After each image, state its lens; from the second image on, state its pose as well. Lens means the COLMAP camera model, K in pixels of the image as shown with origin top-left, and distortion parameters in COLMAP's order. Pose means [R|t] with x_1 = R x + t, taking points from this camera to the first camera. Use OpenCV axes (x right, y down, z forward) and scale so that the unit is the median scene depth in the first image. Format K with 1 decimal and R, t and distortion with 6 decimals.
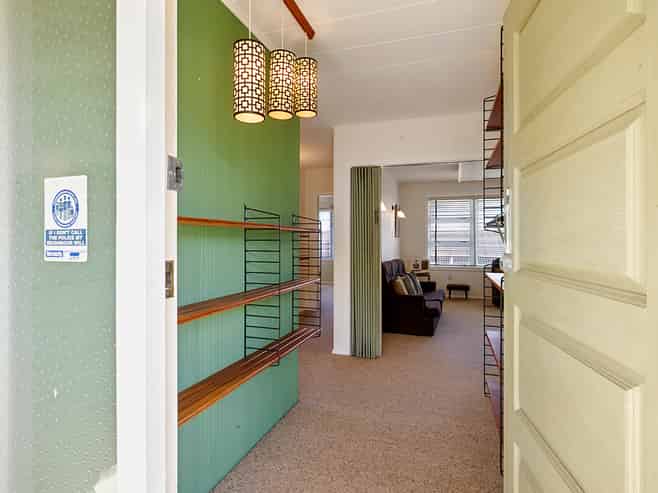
lens RADIAL K [[336.7, 0, 329.0], [0, 336.7, 246.5], [0, 0, 1]] dist [-0.000420, -0.000057]
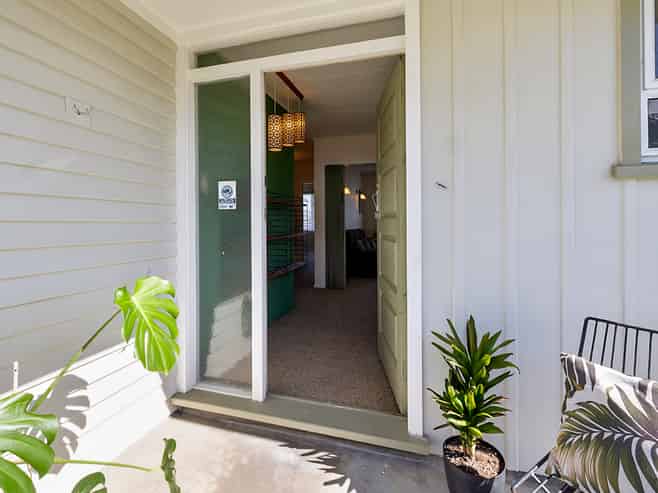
lens RADIAL K [[320.3, 0, 329.0], [0, 320.3, 246.5], [0, 0, 1]] dist [-0.000069, 0.000132]
pose [[0.998185, -0.008438, 0.059627, -0.007648], [0.005155, 0.998473, 0.055007, 0.053449], [-0.060000, -0.054600, 0.996704, -0.463976]]
